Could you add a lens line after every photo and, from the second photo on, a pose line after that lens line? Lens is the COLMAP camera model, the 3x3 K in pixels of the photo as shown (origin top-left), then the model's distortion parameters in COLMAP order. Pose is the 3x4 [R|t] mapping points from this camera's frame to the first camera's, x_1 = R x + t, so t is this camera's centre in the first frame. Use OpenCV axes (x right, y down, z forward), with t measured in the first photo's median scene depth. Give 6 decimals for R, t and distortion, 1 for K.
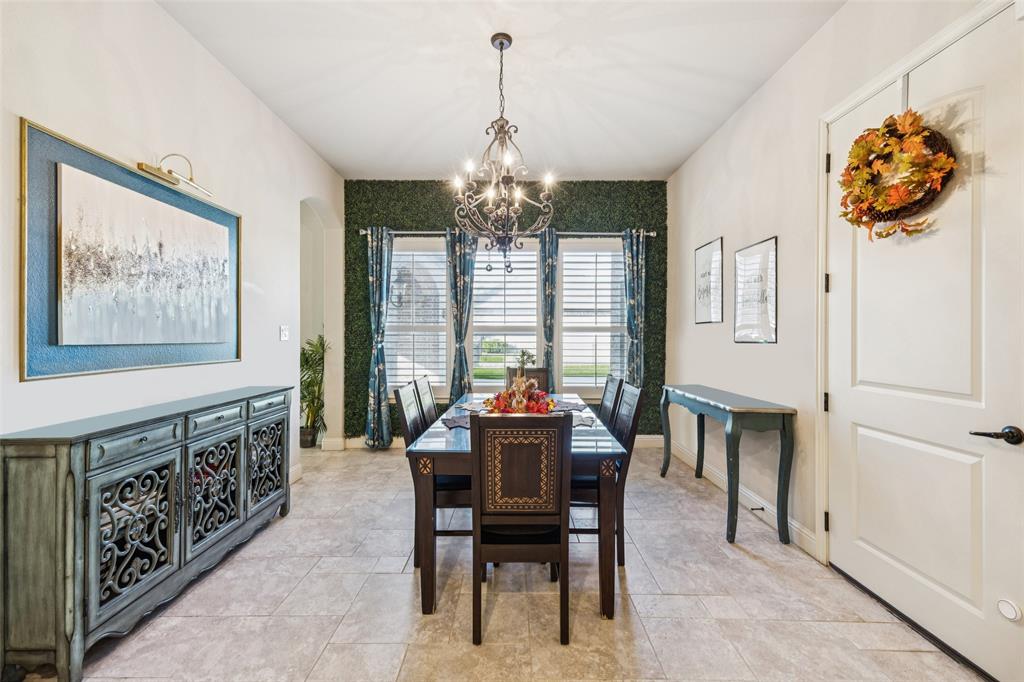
lens RADIAL K [[417.7, 0, 514.9], [0, 417.7, 335.6], [0, 0, 1]] dist [0.021767, -0.003538]
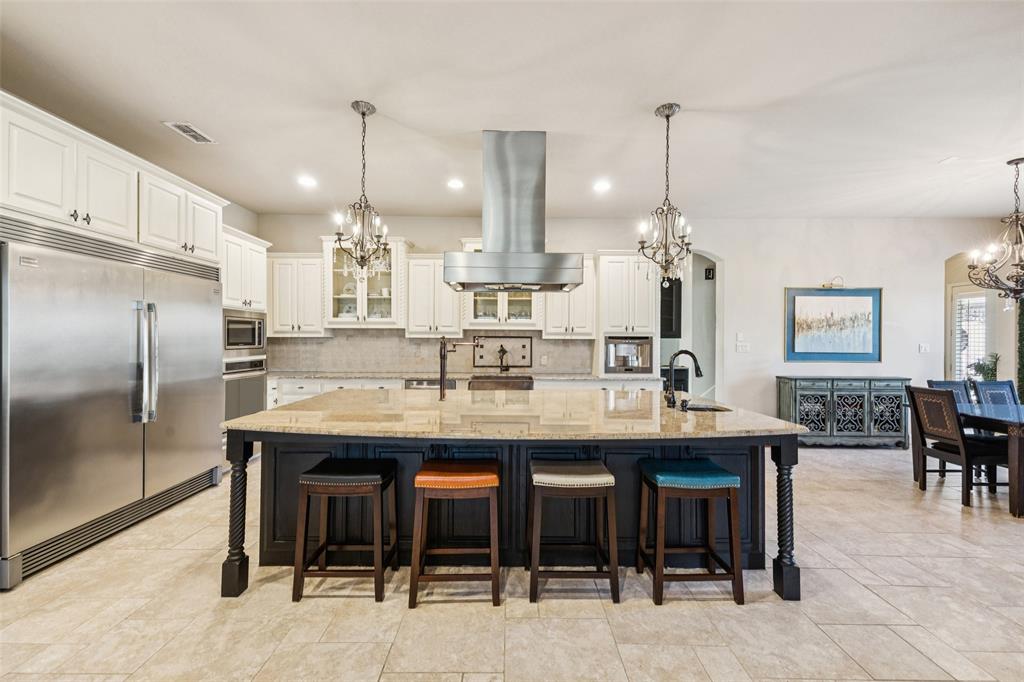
lens RADIAL K [[417.7, 0, 513.4], [0, 417.7, 334.8], [0, 0, 1]] dist [0.021767, -0.003538]
pose [[0.004376, -0.007117, -0.999965, 1.798116], [-0.003945, 0.999967, -0.007134, -0.065856], [0.999983, 0.003976, 0.004347, -0.979428]]
